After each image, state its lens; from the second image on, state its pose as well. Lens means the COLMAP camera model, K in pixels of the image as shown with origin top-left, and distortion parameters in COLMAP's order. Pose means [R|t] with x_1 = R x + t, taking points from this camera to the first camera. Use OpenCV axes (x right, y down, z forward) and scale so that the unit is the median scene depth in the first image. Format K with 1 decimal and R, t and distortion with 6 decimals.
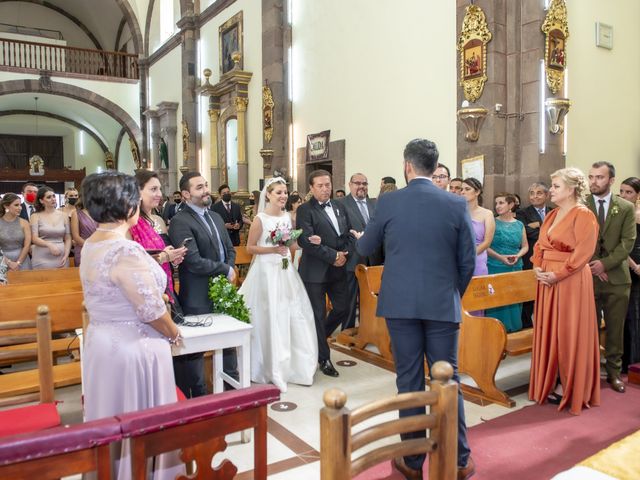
lens RADIAL K [[528.2, 0, 320.0], [0, 528.2, 240.0], [0, 0, 1]] dist [-0.051822, -0.008867]
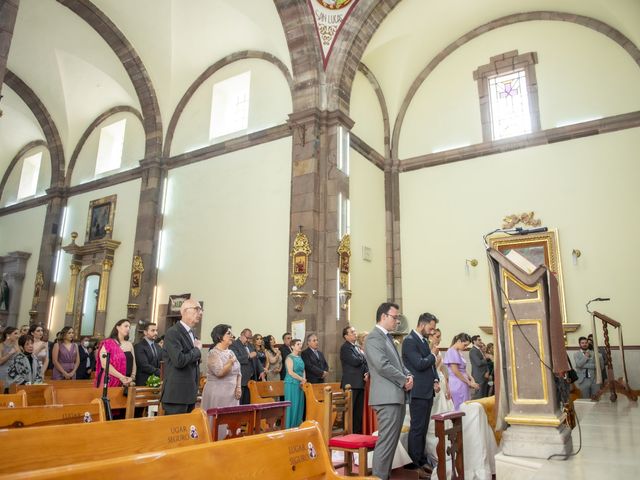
lens RADIAL K [[528.2, 0, 320.0], [0, 528.2, 240.0], [0, 0, 1]] dist [-0.051822, -0.008867]
pose [[0.903930, 0.119667, 0.410598, -0.237698], [0.003861, 0.957734, -0.287628, 0.051622], [-0.427663, 0.261581, 0.865263, -0.352618]]
